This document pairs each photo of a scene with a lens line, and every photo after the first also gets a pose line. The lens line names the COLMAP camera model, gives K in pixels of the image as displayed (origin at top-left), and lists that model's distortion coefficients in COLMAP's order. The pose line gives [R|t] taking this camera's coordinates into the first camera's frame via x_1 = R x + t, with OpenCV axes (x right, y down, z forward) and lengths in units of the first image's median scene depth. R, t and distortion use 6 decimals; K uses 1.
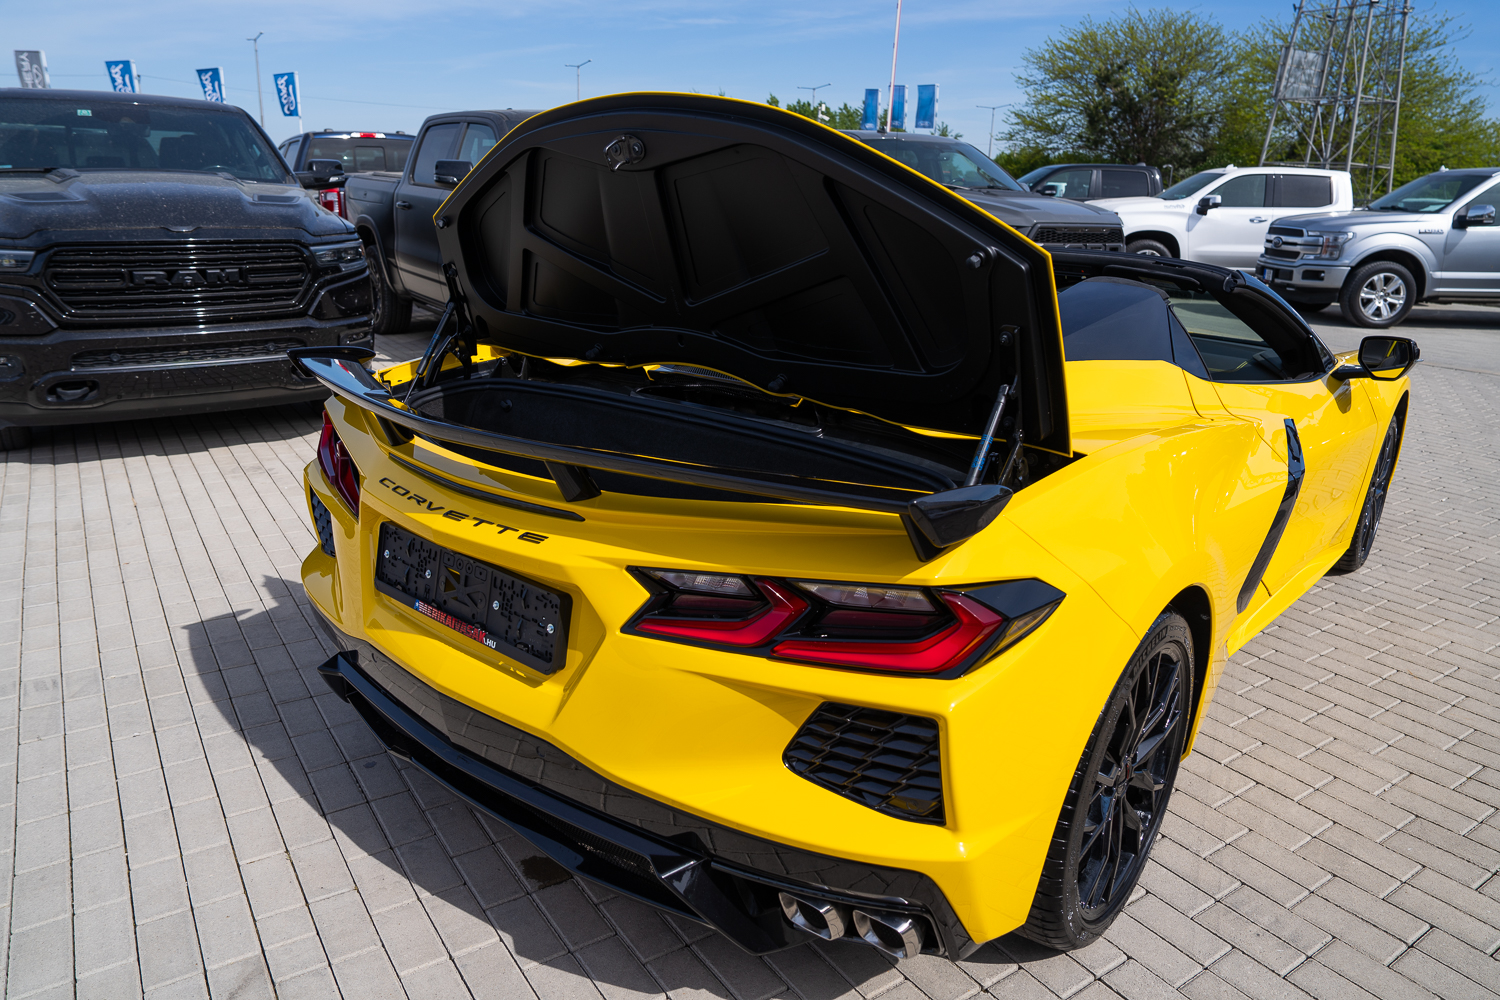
lens RADIAL K [[1018.2, 0, 750.0], [0, 1018.2, 500.0], [0, 0, 1]] dist [-0.039005, -0.000100]
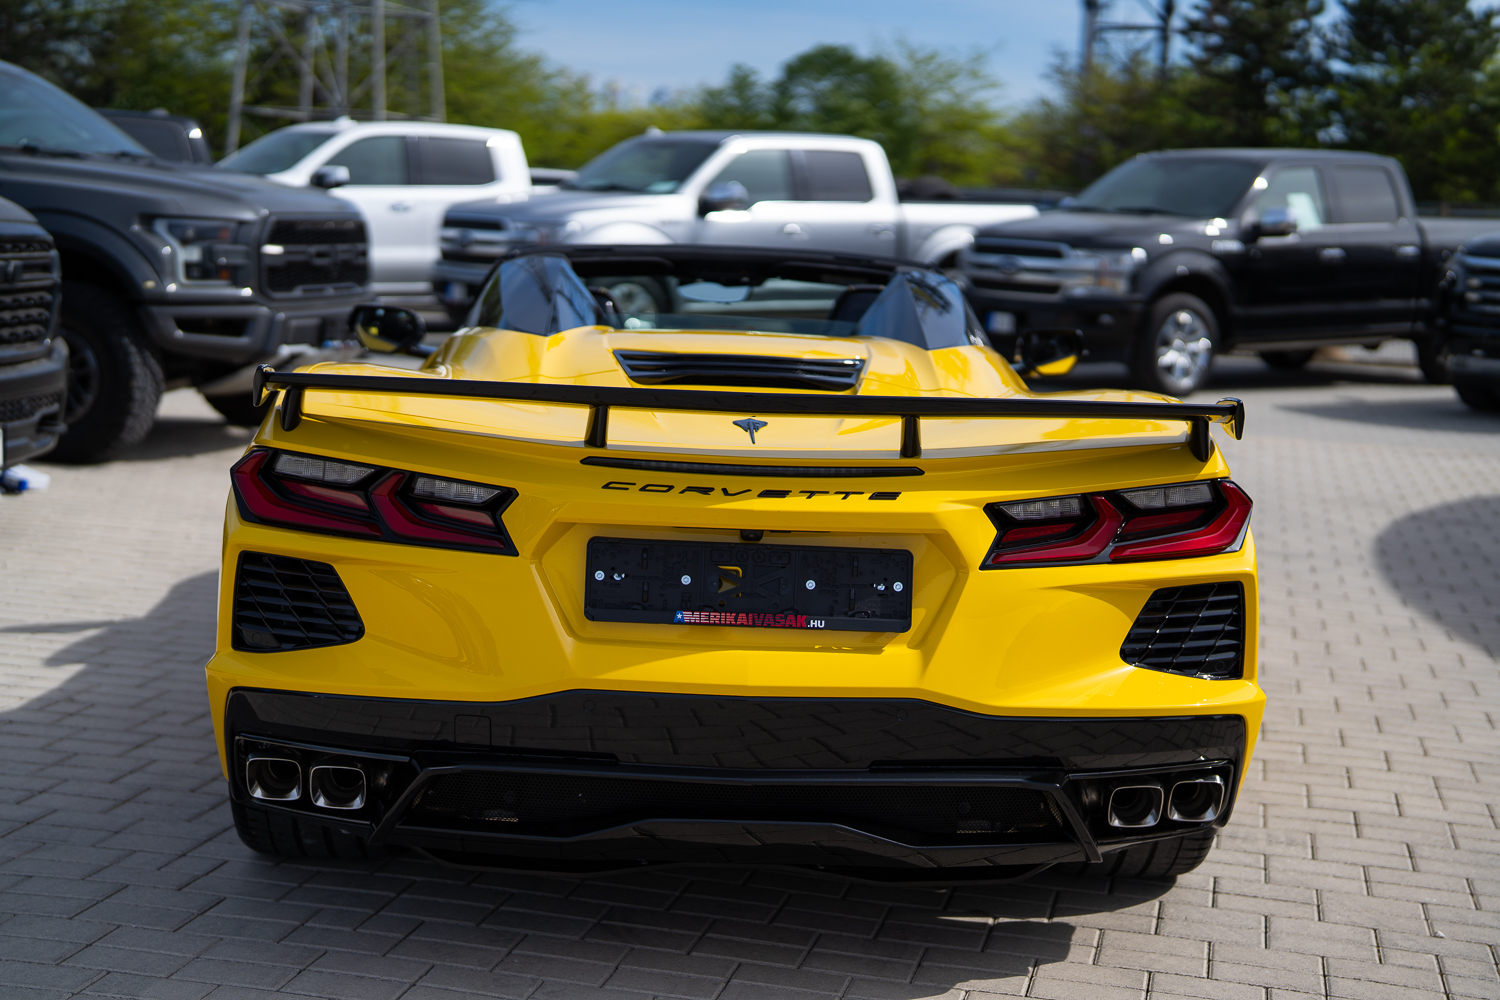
lens RADIAL K [[2125.4, 0, 748.8], [0, 2125.4, 481.9], [0, 0, 1]] dist [-0.051680, 0.954986]
pose [[0.738443, -0.084289, 0.669028, -1.450457], [0.180068, 0.980777, -0.075186, 0.132569], [-0.649829, 0.175991, 0.739425, -0.408358]]
